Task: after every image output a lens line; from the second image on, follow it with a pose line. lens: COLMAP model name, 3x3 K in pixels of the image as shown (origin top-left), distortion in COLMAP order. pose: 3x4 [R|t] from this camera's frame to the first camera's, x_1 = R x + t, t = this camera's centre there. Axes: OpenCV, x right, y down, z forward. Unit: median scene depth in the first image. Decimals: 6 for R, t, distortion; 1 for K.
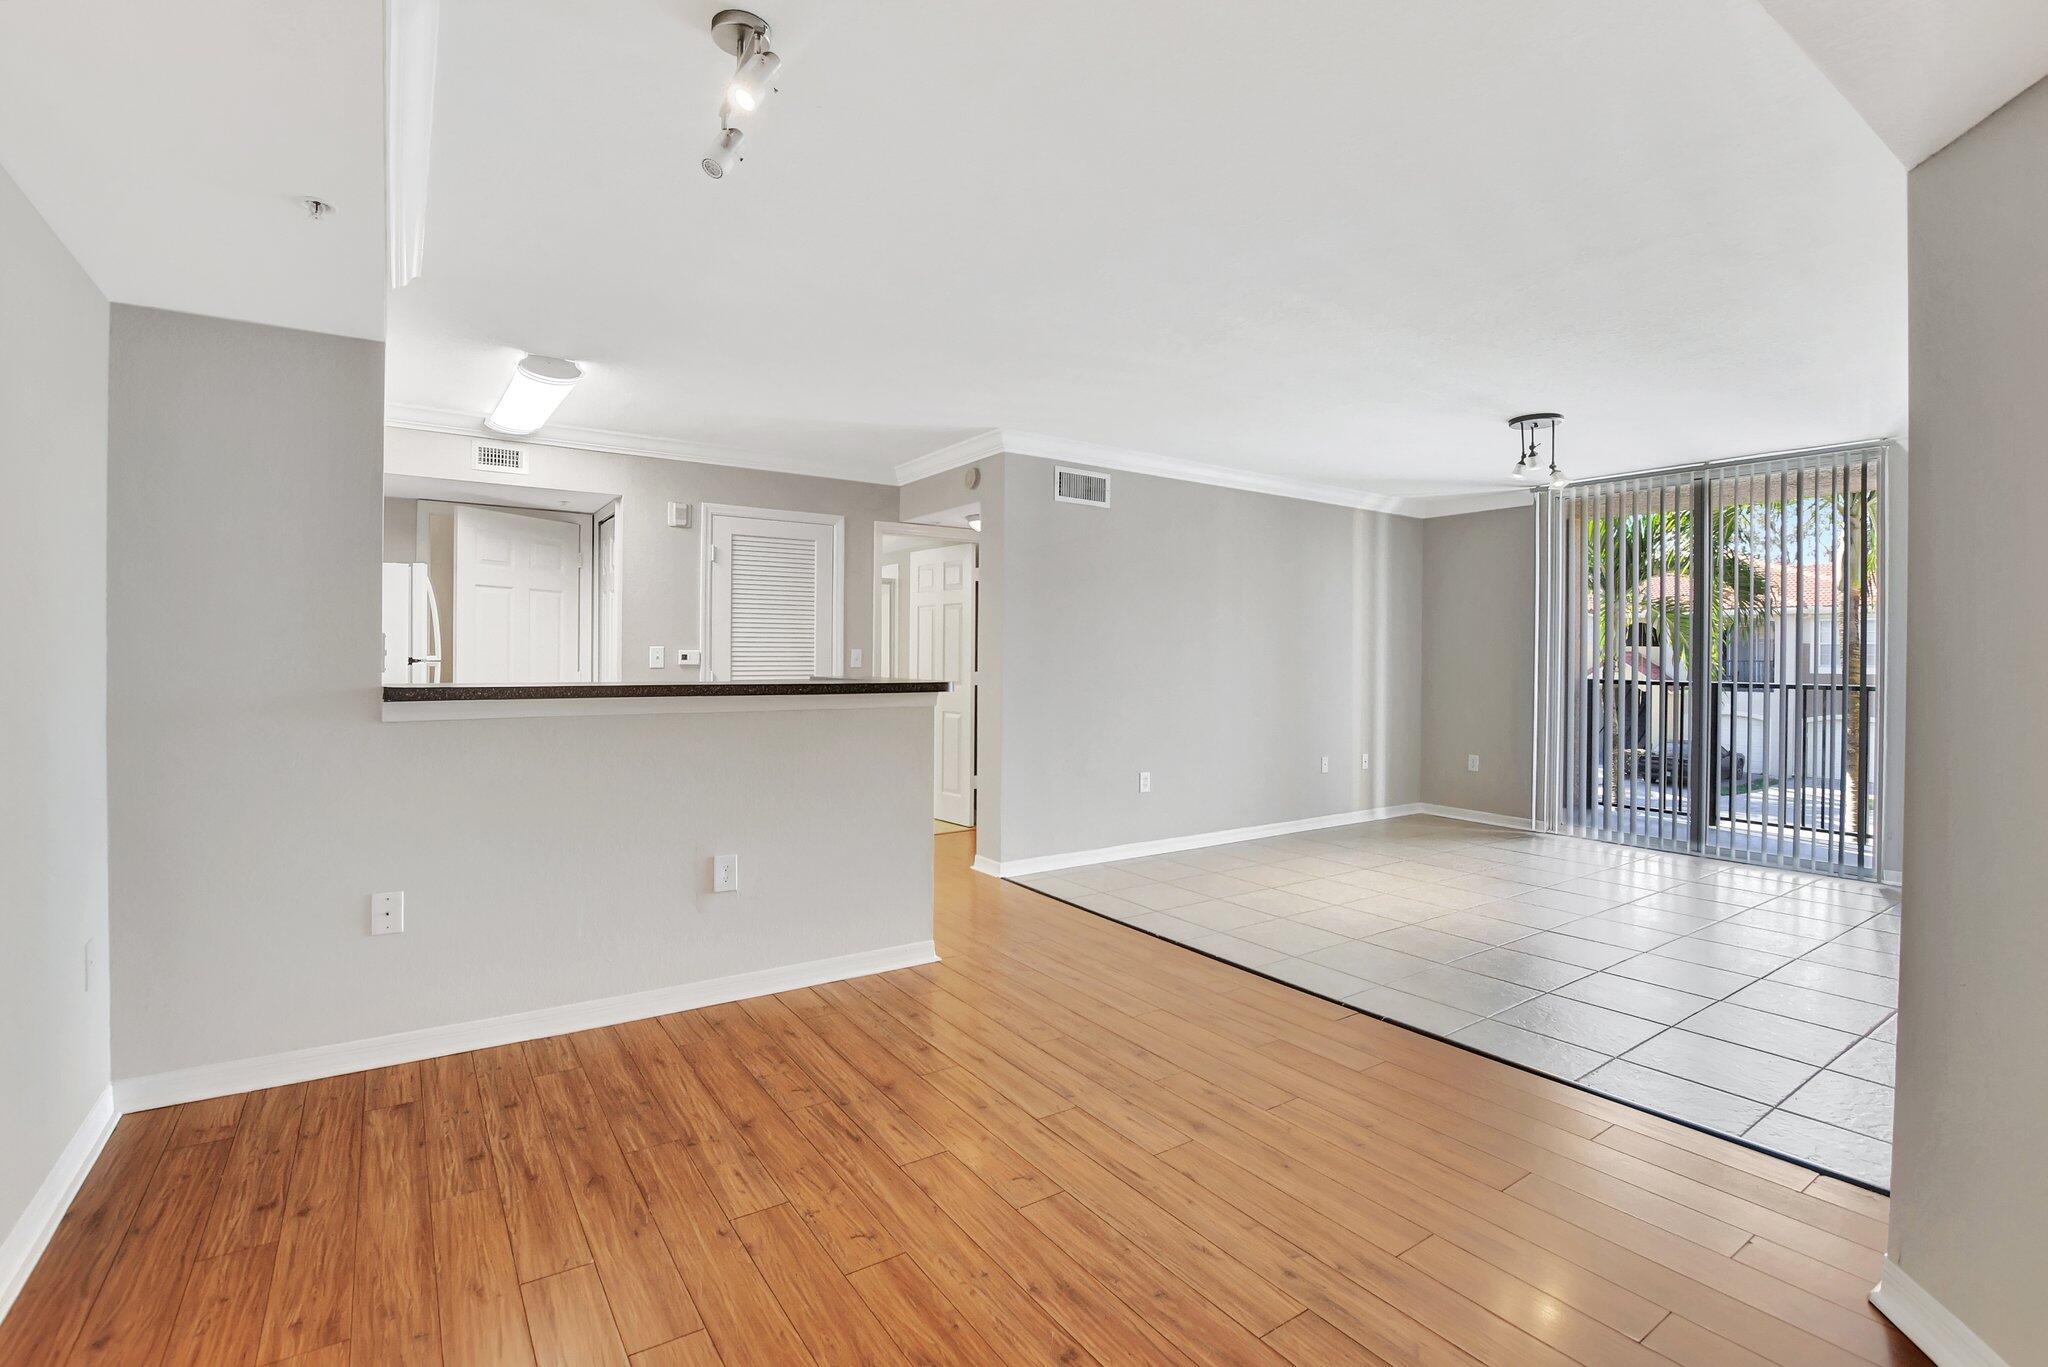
lens RADIAL K [[927.2, 0, 1027.2], [0, 927.2, 658.3], [0, 0, 1]] dist [-0.034146, 0.000038]
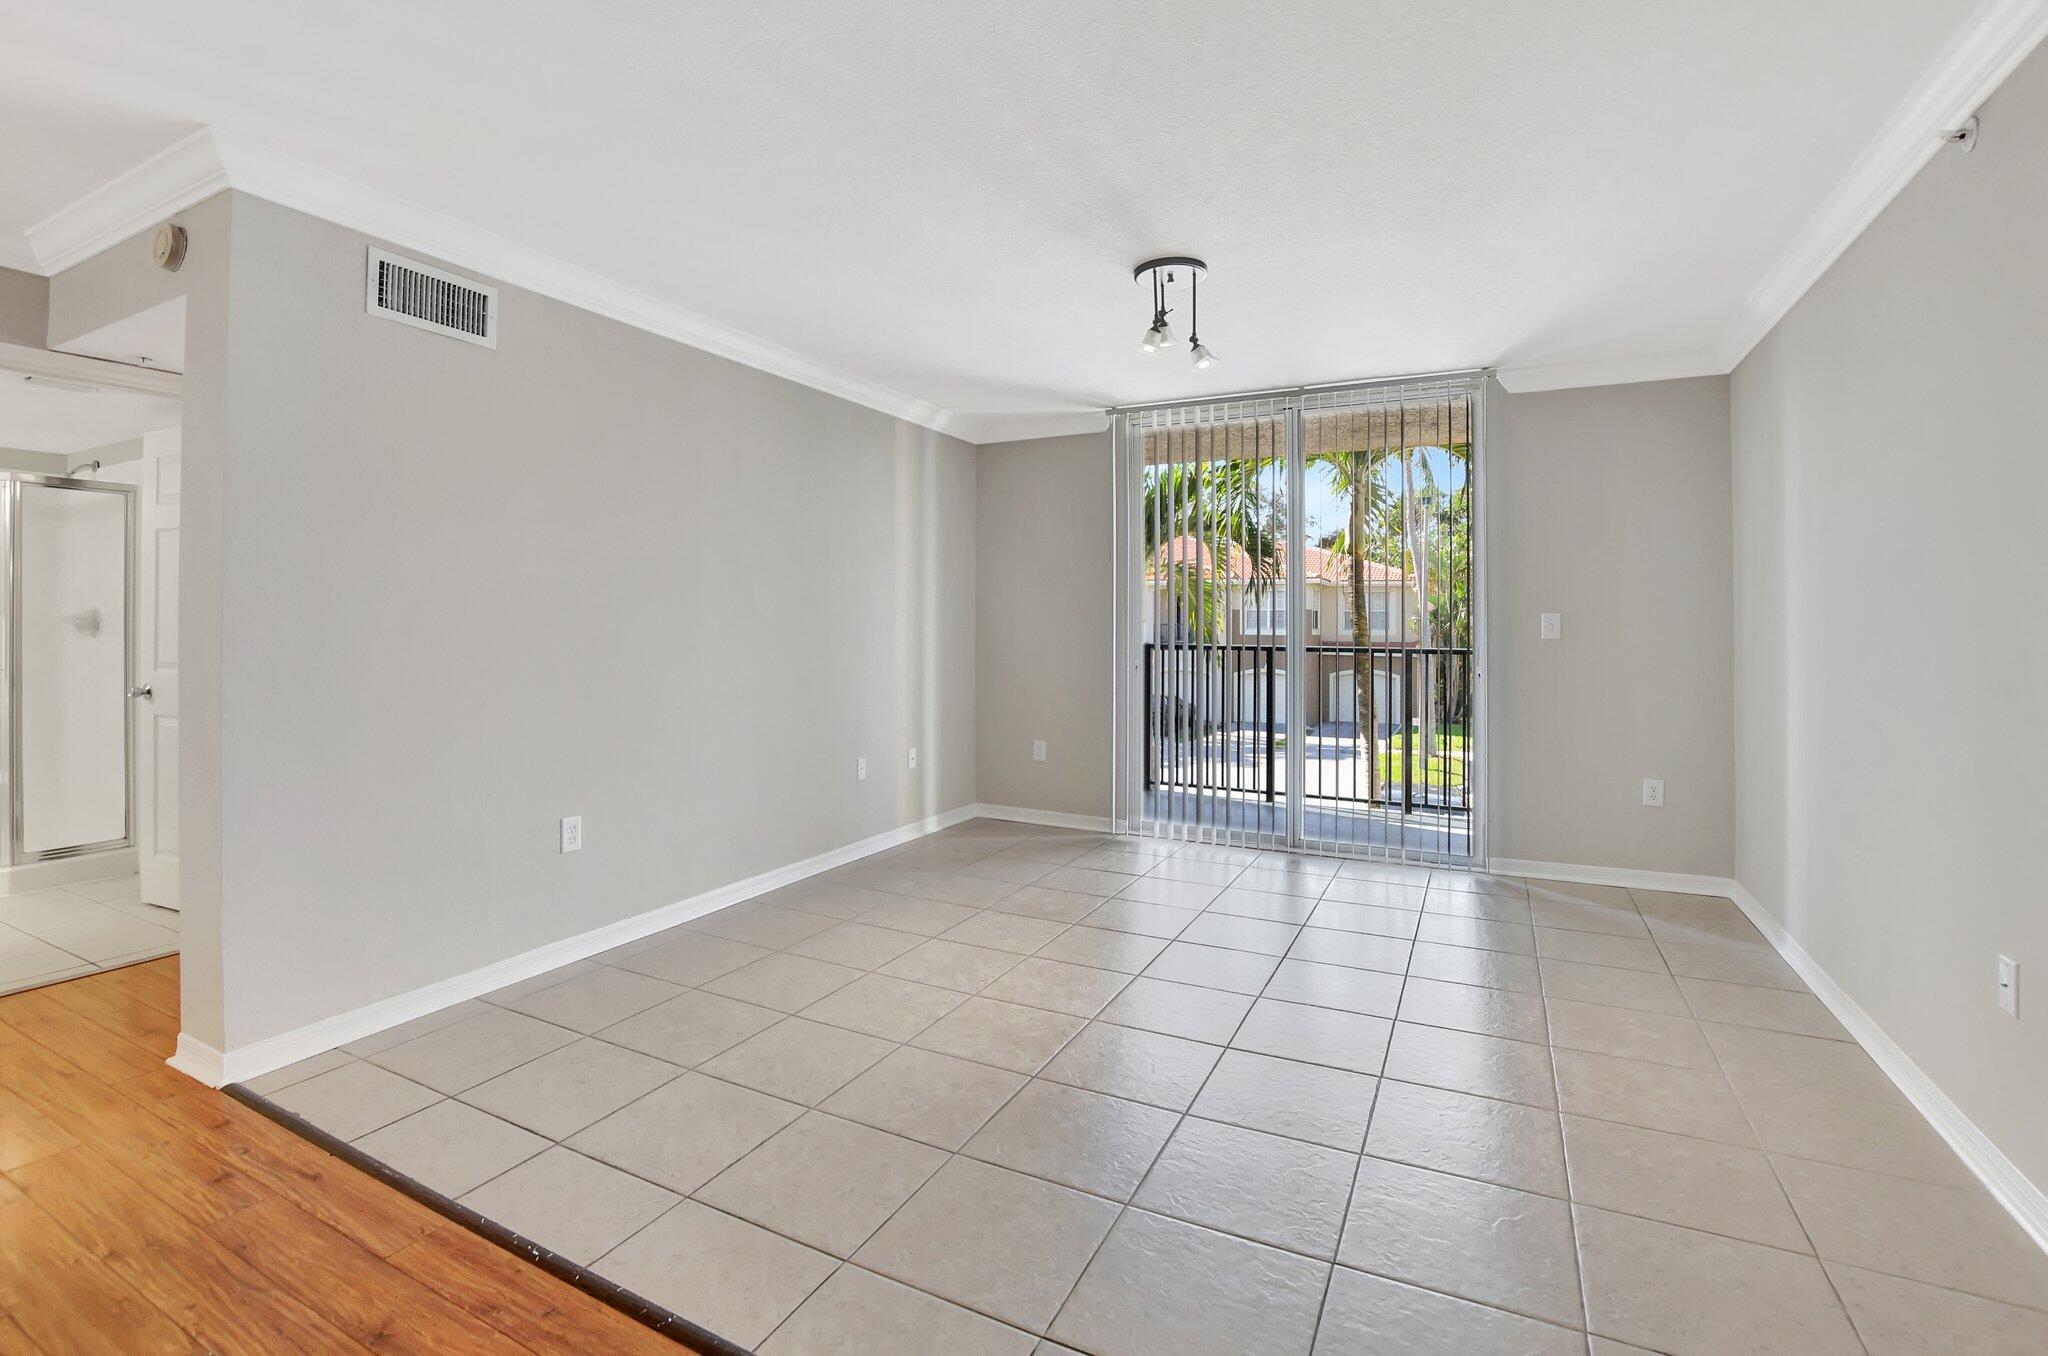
lens RADIAL K [[921.1, 0, 1007.9], [0, 921.1, 639.7], [0, 0, 1]] dist [-0.032740, 0.000221]
pose [[0.880459, -0.012157, 0.473967, 0.090566], [0.005313, 0.999861, 0.015776, 0.004327], [-0.474093, -0.011372, 0.880401, 0.340930]]
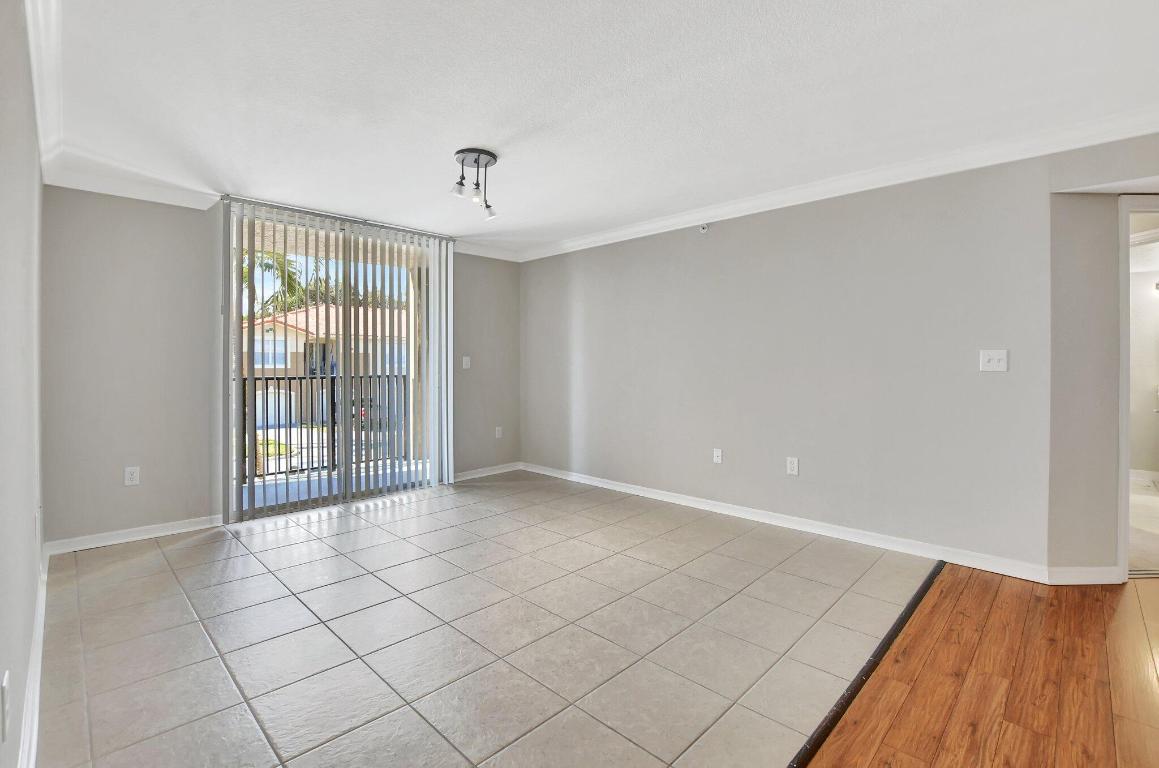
lens RADIAL K [[521.3, 0, 570.4], [0, 521.3, 362.3], [0, 0, 1]] dist [-0.032740, 0.000221]
pose [[-0.184938, -0.006724, 0.982727, -0.090315], [0.002987, 0.999968, 0.007405, 0.000908], [-0.982746, 0.004305, -0.184912, 0.744379]]
